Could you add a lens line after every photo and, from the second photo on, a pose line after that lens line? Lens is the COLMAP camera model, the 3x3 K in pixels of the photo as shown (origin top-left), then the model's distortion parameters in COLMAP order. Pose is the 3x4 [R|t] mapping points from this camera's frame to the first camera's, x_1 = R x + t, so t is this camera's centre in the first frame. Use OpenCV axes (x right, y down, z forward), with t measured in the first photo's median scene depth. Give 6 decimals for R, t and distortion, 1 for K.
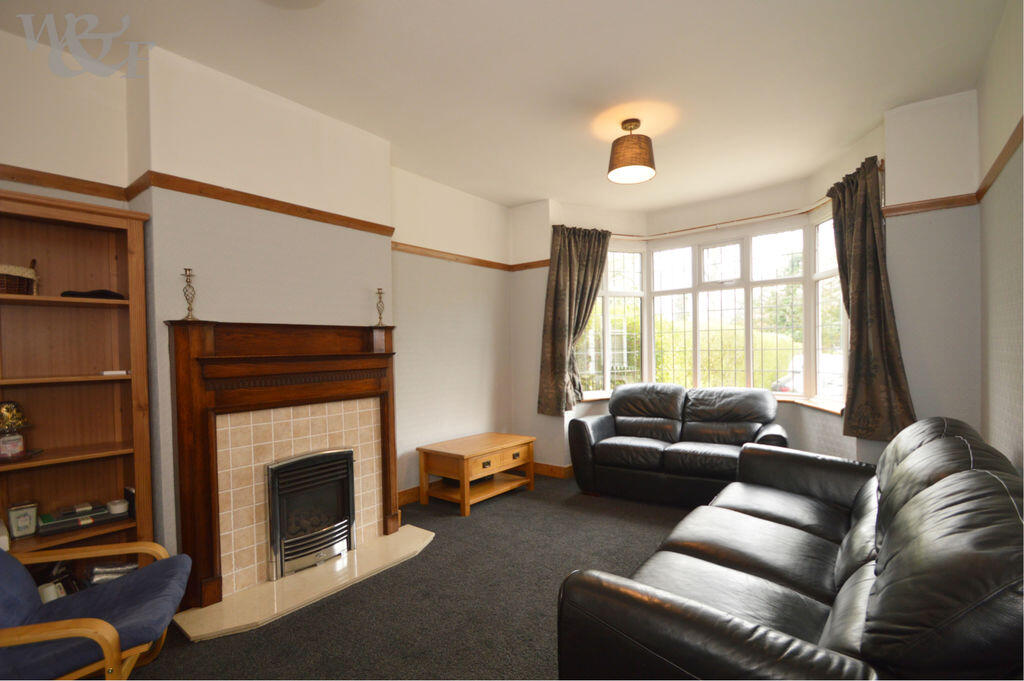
lens RADIAL K [[464.4, 0, 512.8], [0, 464.4, 355.9], [0, 0, 1]] dist [-0.000548, -0.000142]
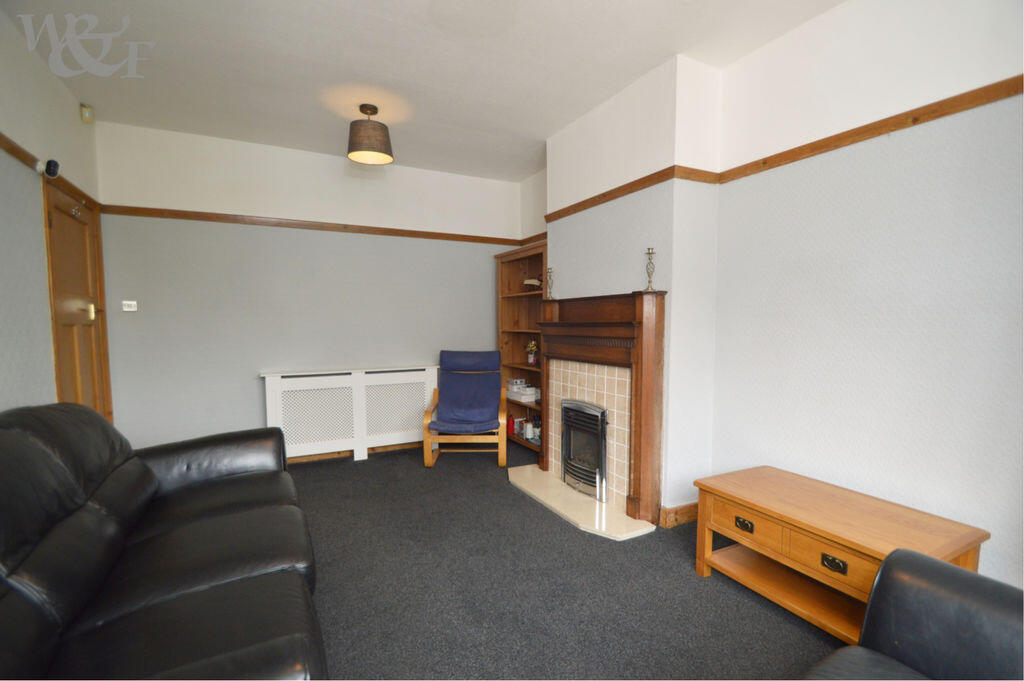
lens RADIAL K [[464.4, 0, 512.8], [0, 464.4, 355.9], [0, 0, 1]] dist [-0.000548, -0.000142]
pose [[-0.410425, 0.082718, -0.908135, 0.692738], [-0.002782, 0.995759, 0.091956, -0.023051], [0.911890, 0.040268, -0.408454, 1.225751]]
